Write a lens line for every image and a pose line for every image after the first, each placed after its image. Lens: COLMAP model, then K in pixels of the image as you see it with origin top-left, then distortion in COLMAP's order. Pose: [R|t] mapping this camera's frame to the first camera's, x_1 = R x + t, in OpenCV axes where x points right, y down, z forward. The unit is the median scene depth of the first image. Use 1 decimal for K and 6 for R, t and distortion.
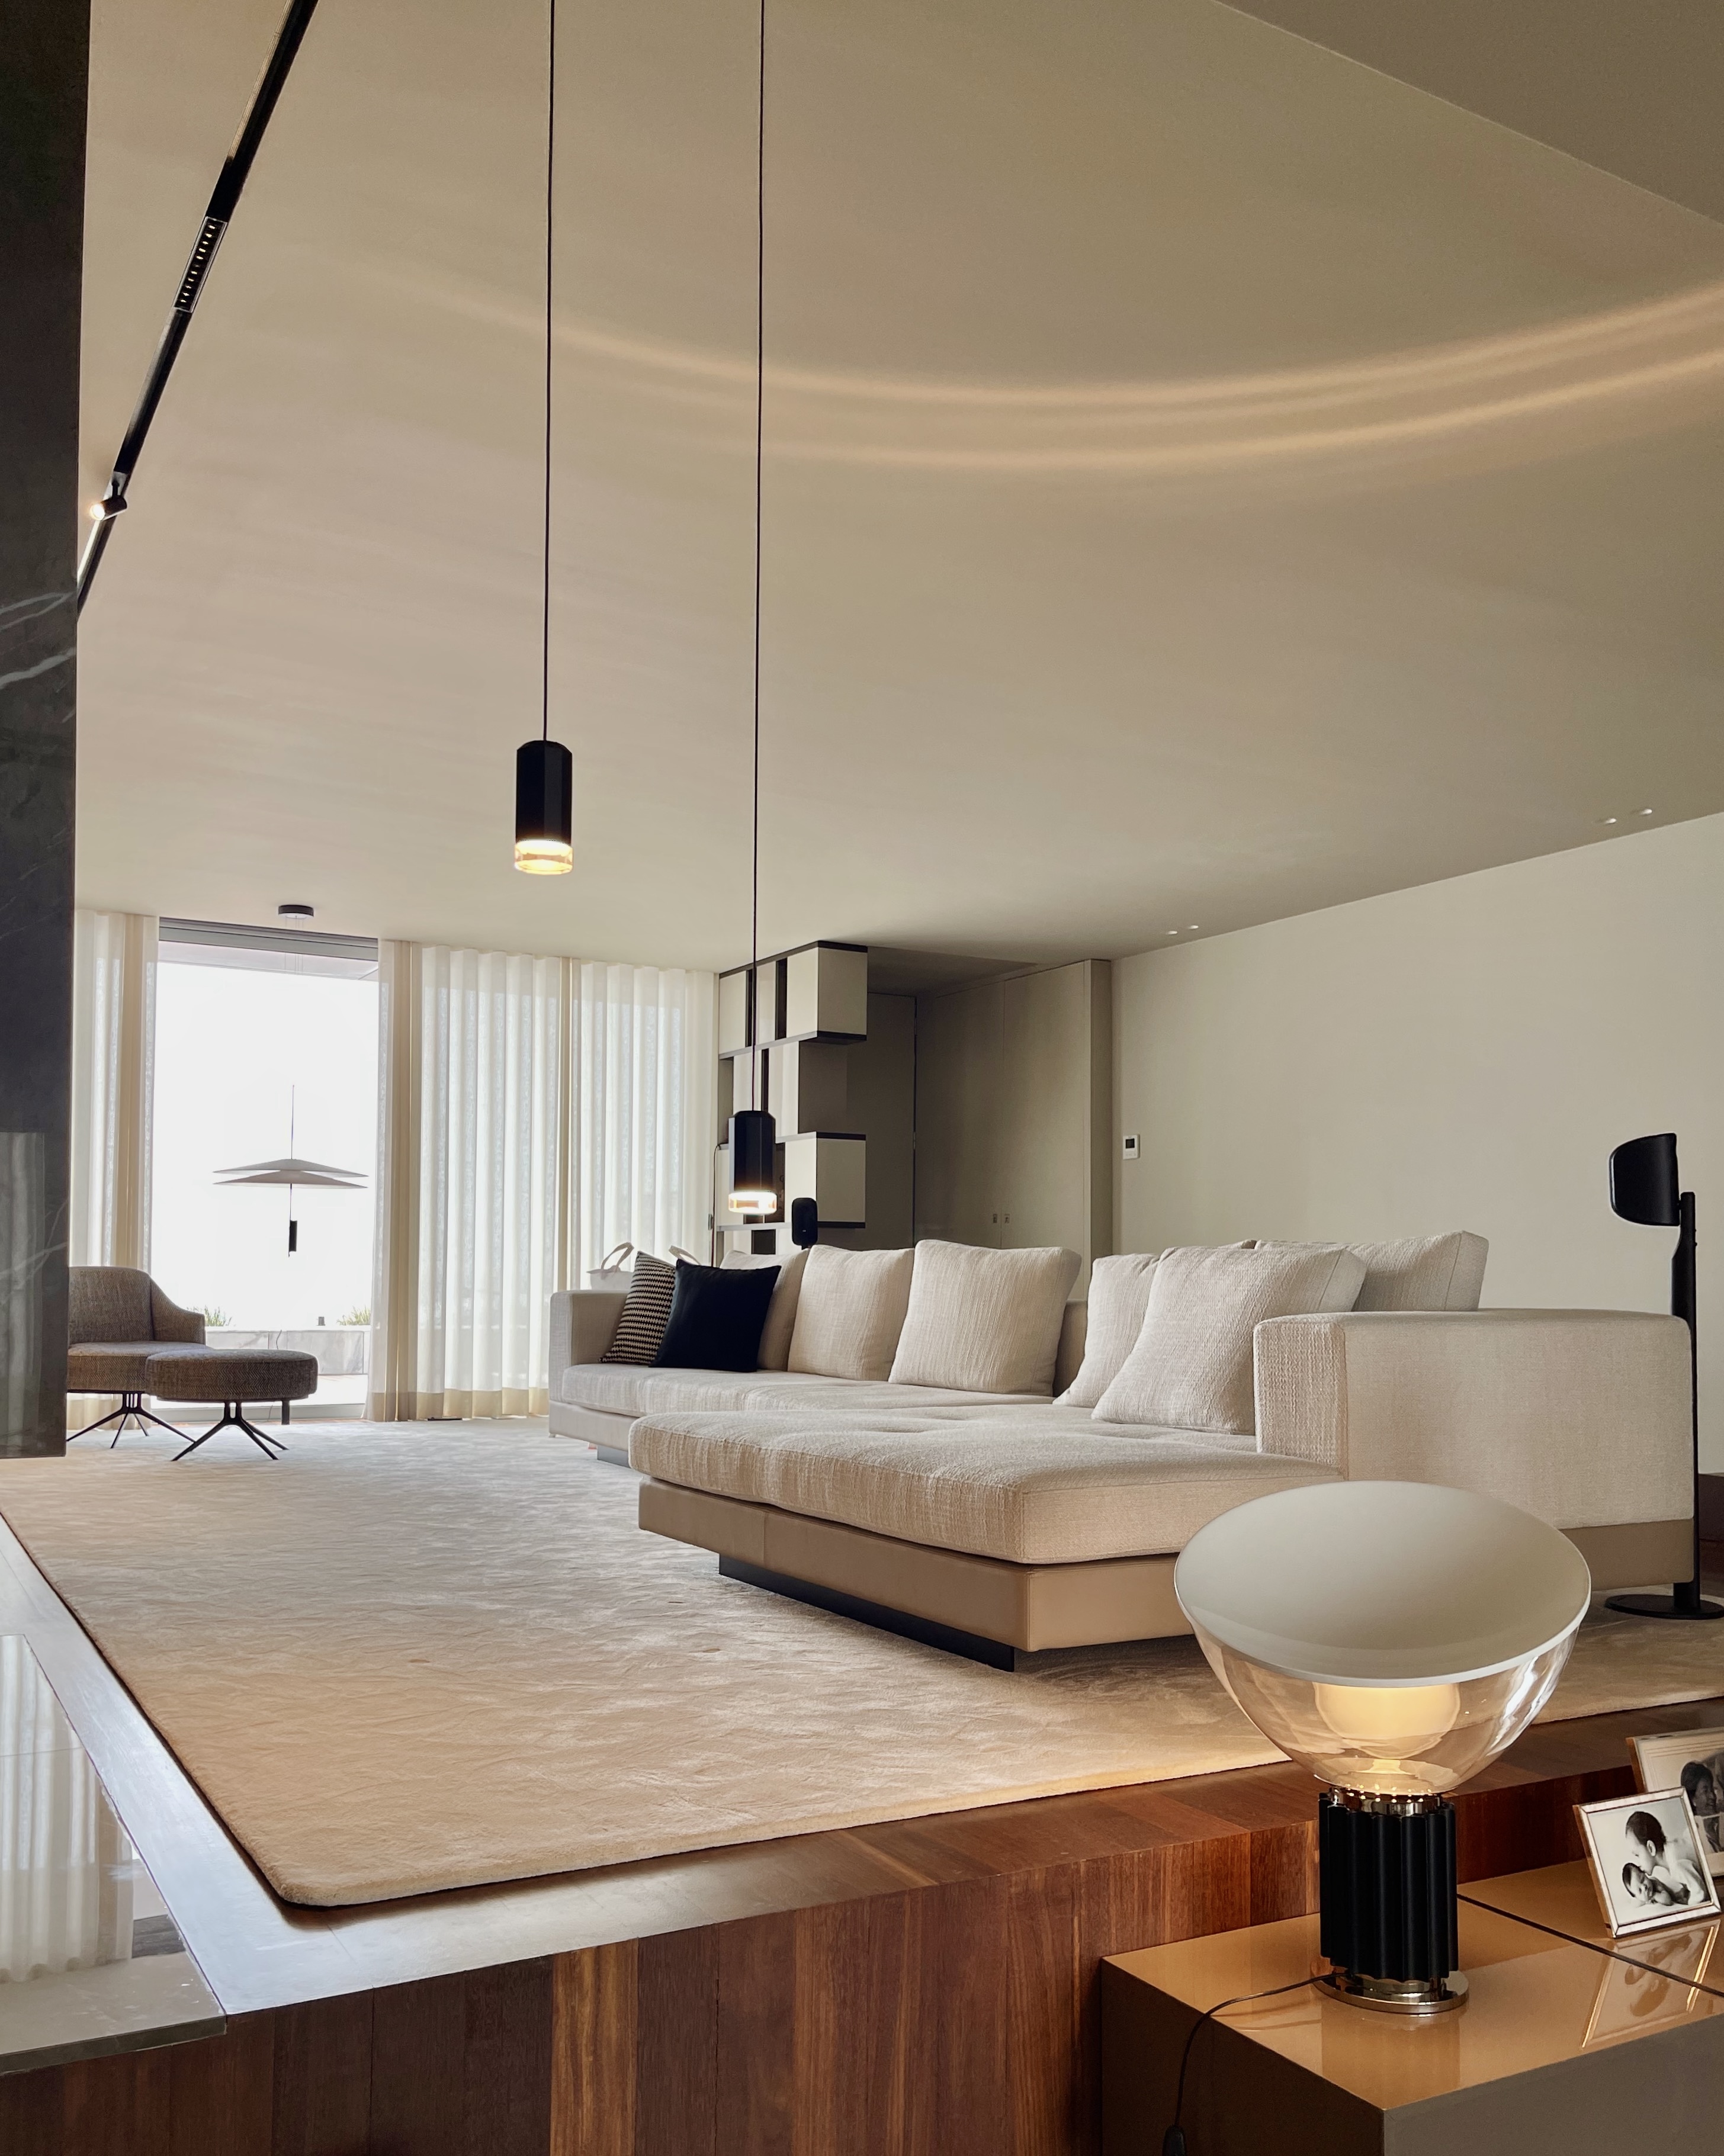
lens RADIAL K [[1841.3, 0, 863.5], [0, 1841.3, 1247.9], [0, 0, 1]] dist [0.080088, -0.173852]
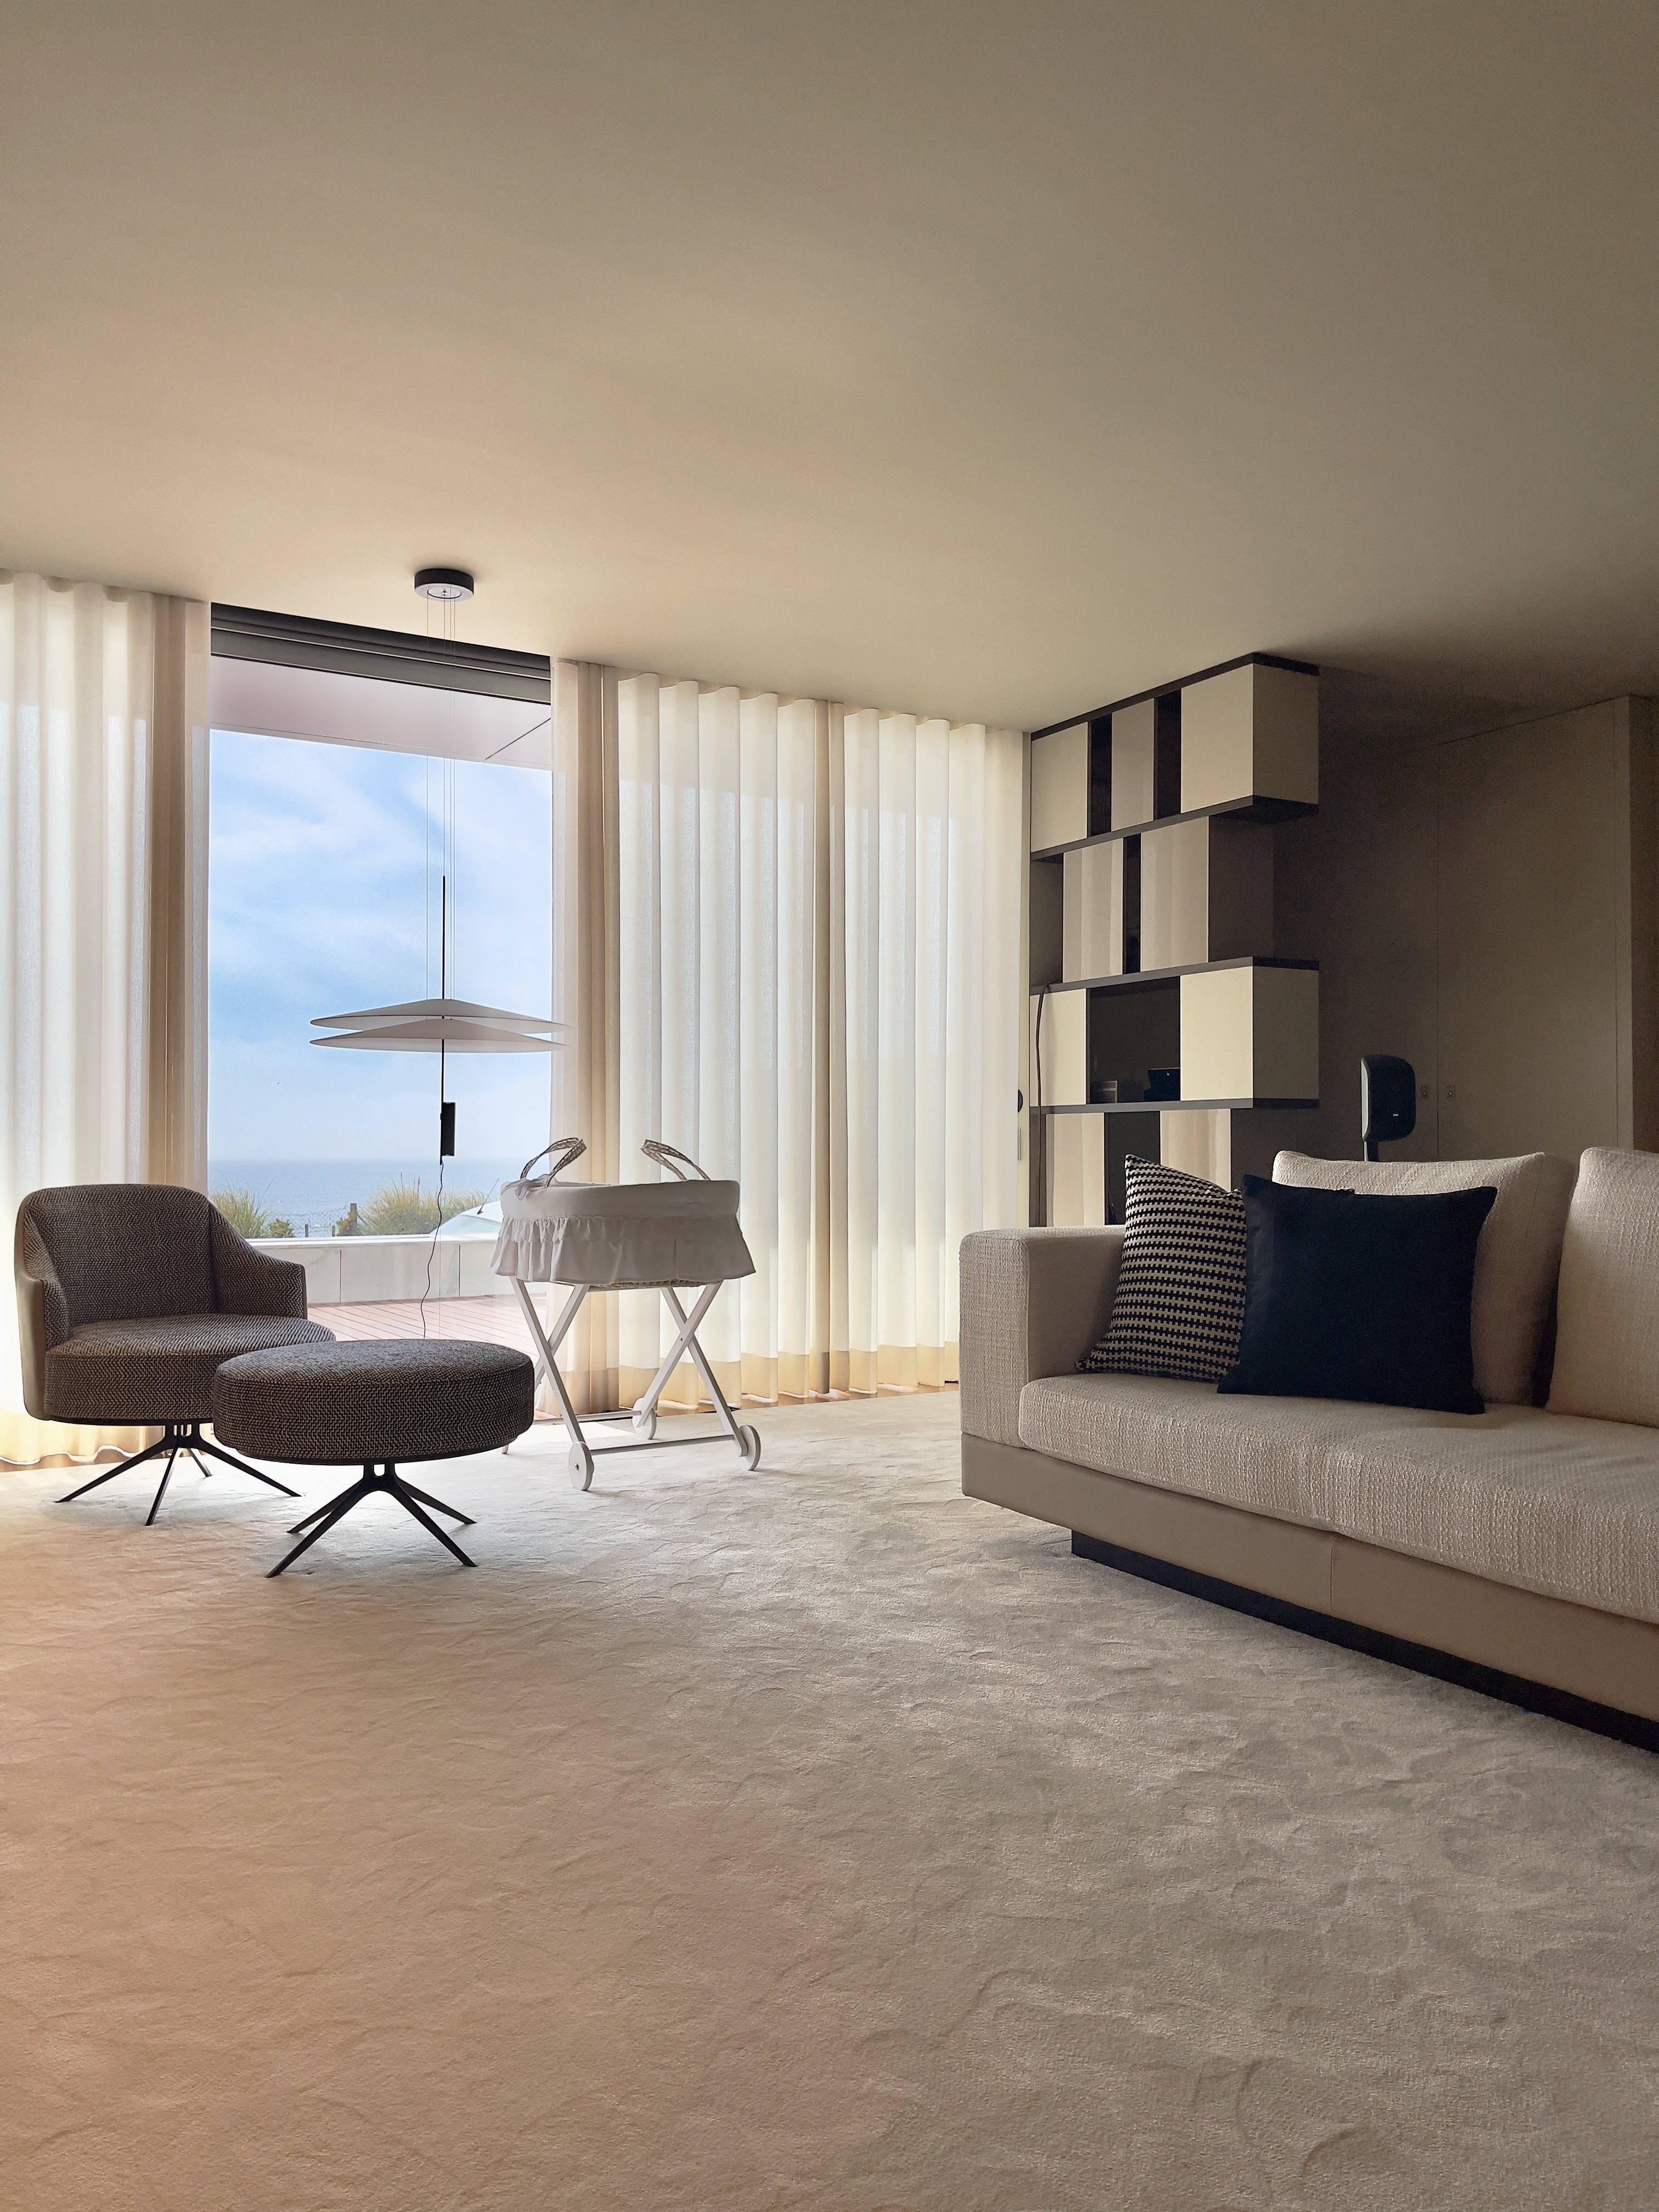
lens RADIAL K [[1679.6, 0, 838.1], [0, 1679.6, 1154.4], [0, 0, 1]] dist [0.069089, -0.052811]
pose [[0.999955, -0.007988, 0.005025, -0.168978], [0.007906, 0.999837, 0.016243, -0.005572], [-0.005154, -0.016202, 0.999855, 0.416479]]
